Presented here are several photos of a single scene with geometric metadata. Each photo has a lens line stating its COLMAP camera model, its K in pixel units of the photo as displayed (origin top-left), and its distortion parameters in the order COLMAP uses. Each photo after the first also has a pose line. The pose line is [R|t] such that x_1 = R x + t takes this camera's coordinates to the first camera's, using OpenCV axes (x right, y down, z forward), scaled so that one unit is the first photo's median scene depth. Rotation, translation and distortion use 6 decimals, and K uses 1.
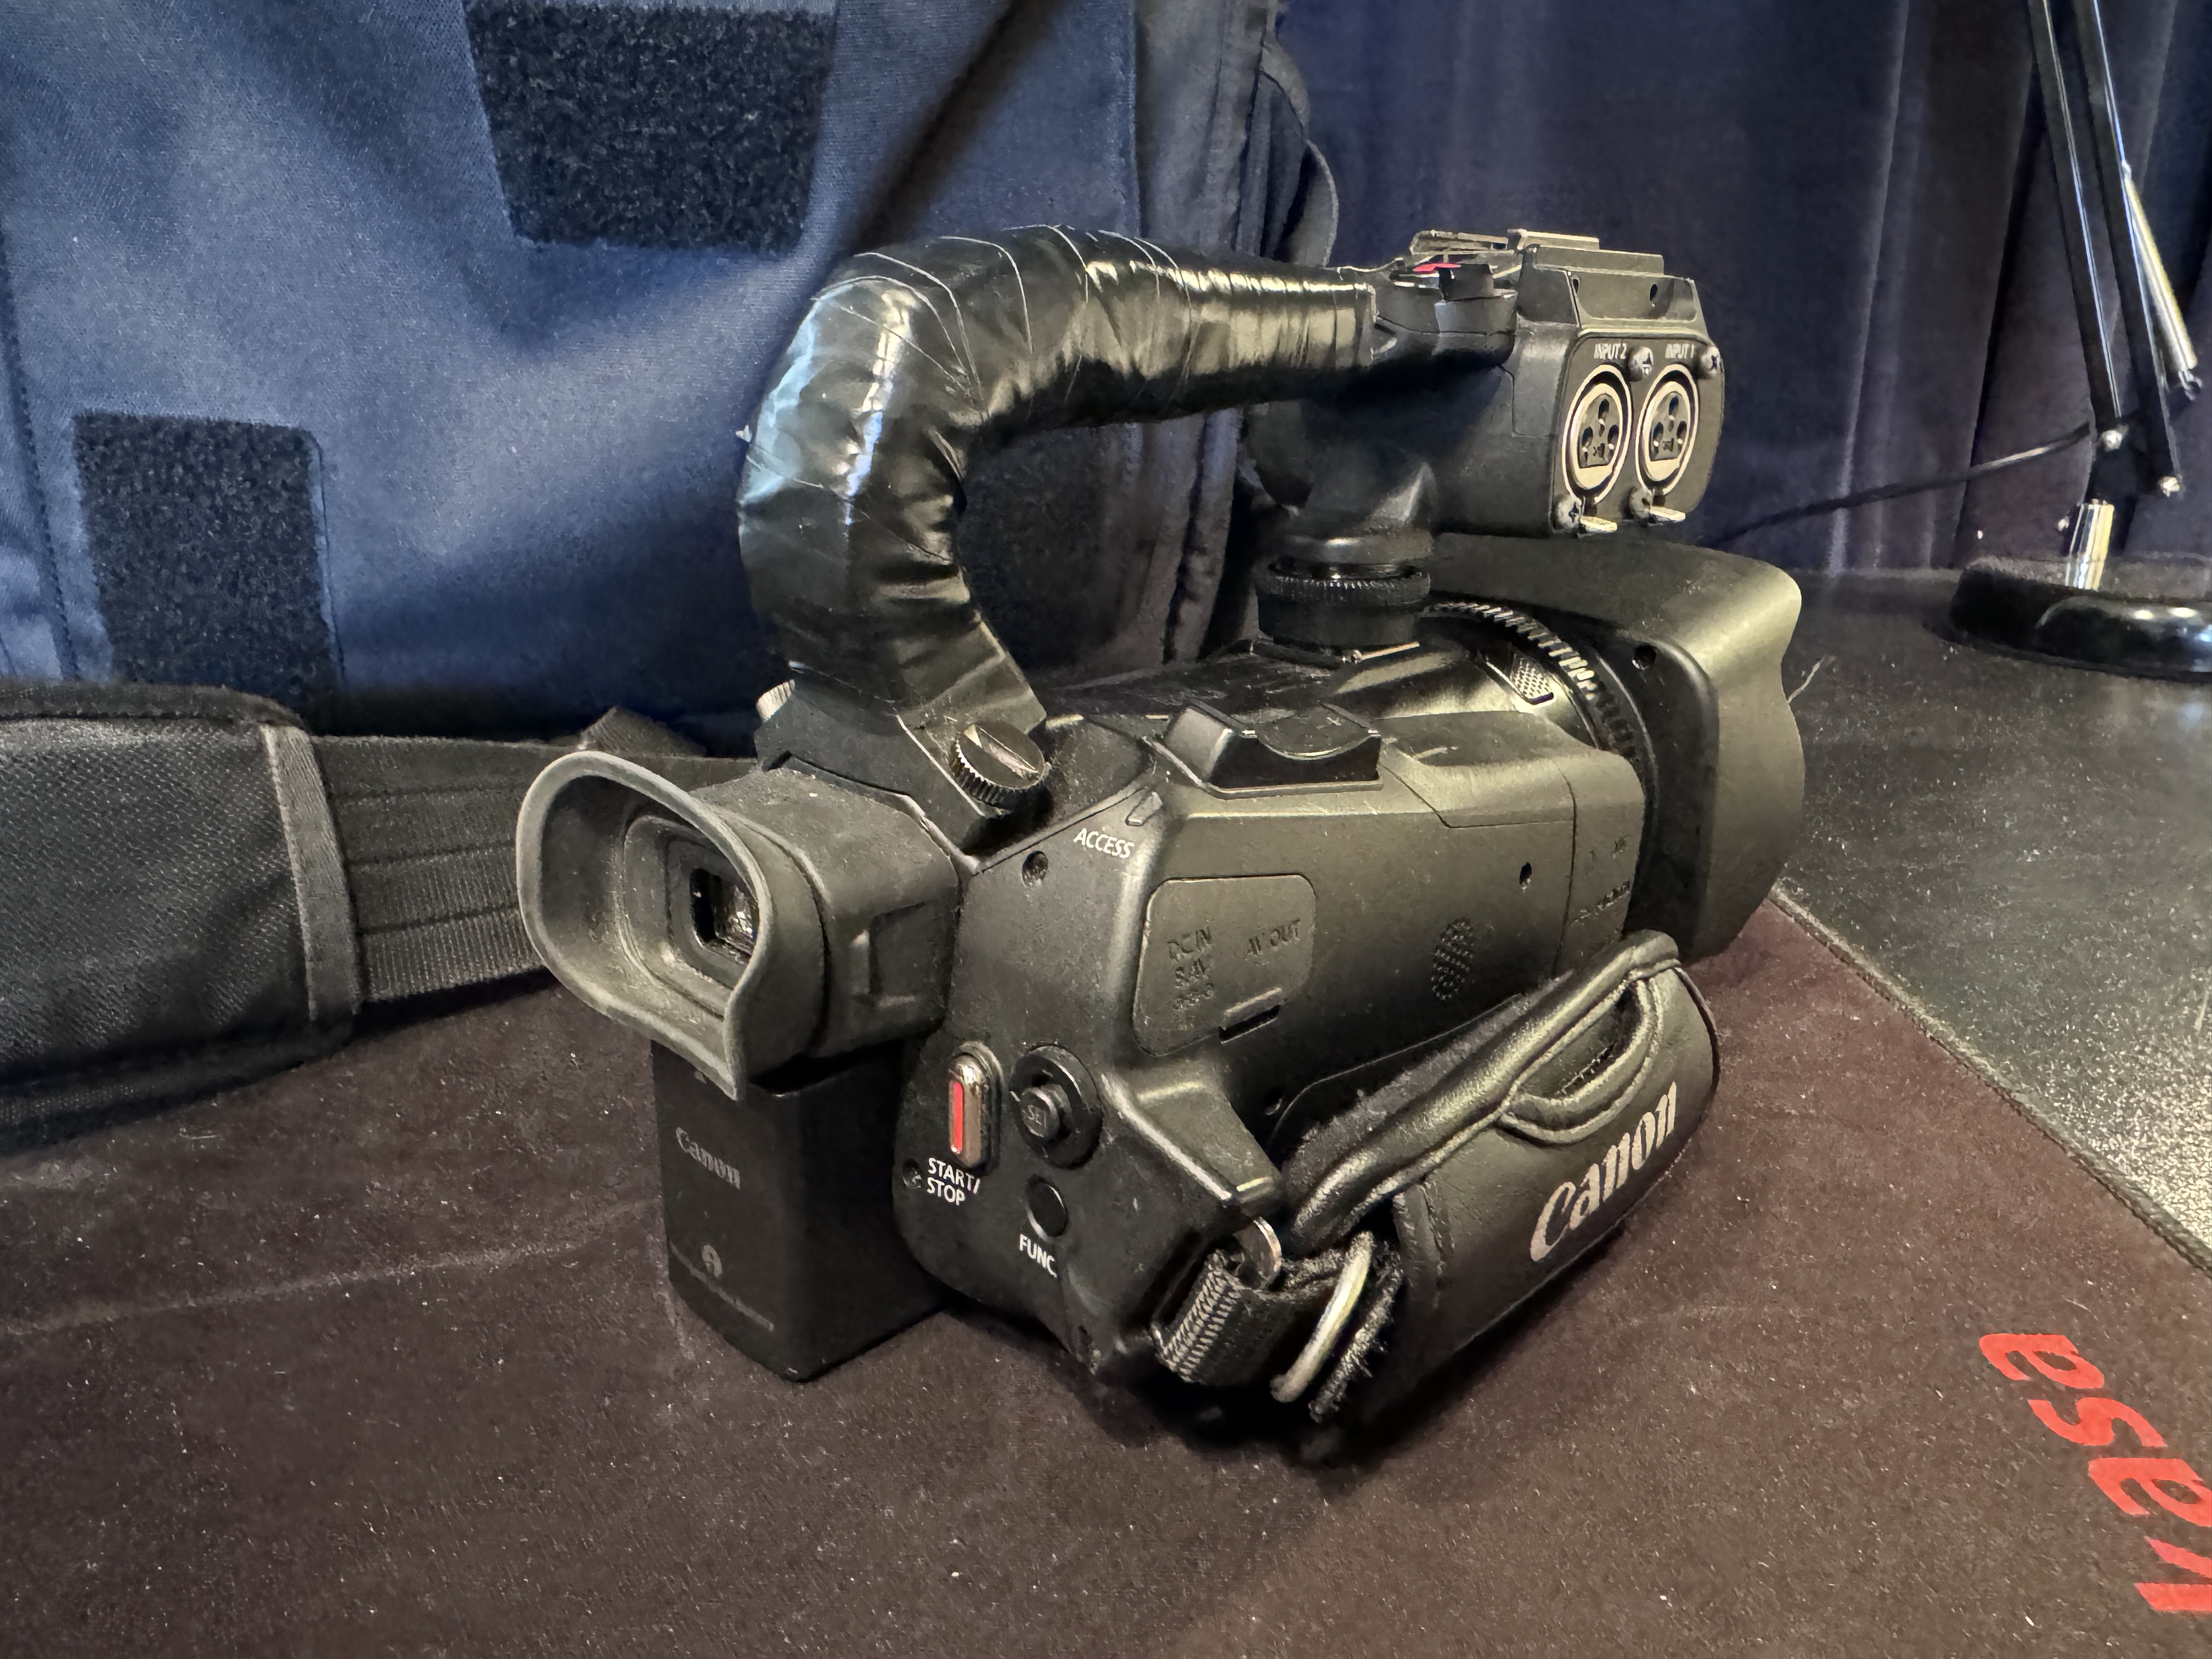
lens RADIAL K [[1535.0, 0, 996.9], [0, 1535.0, 826.0], [0, 0, 1]] dist [0.017918, -0.012620]
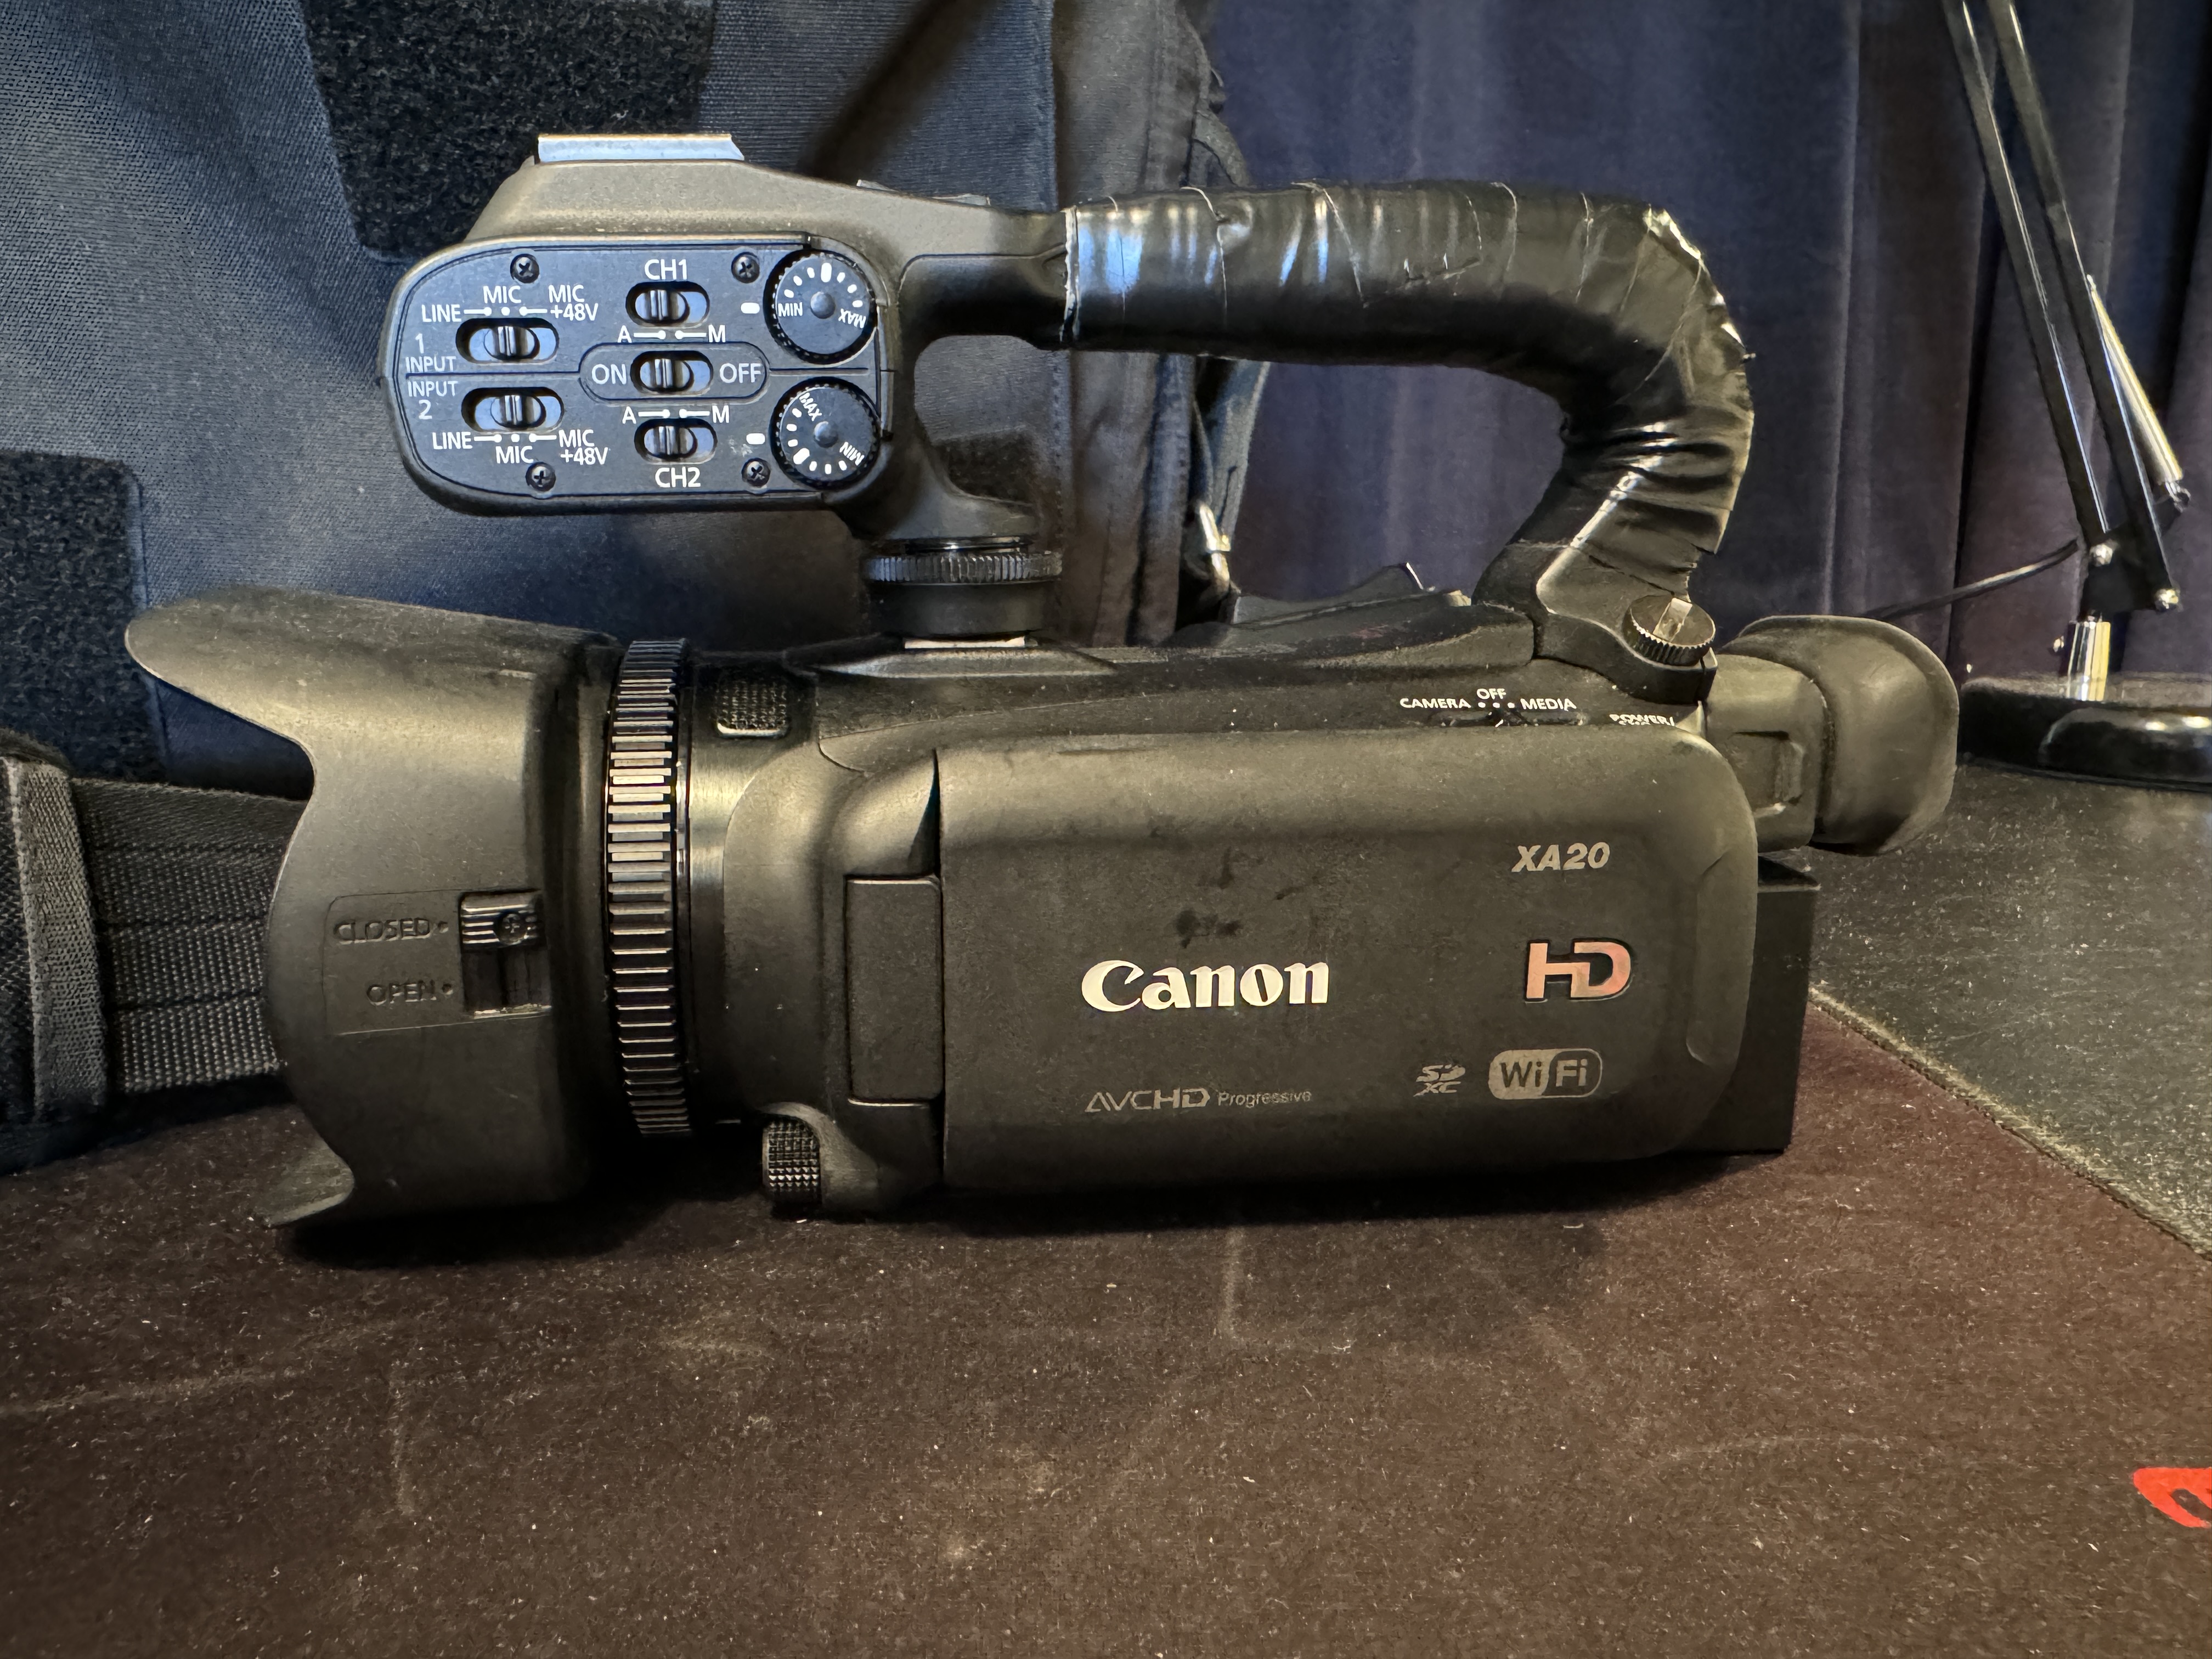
lens RADIAL K [[1535.0, 0, 990.9], [0, 1535.0, 836.5], [0, 0, 1]] dist [0.017918, -0.012620]
pose [[0.999972, -0.006235, 0.004038, 0.051948], [0.006674, 0.992787, -0.119704, 0.071637], [-0.003263, 0.119728, 0.992801, 0.141650]]
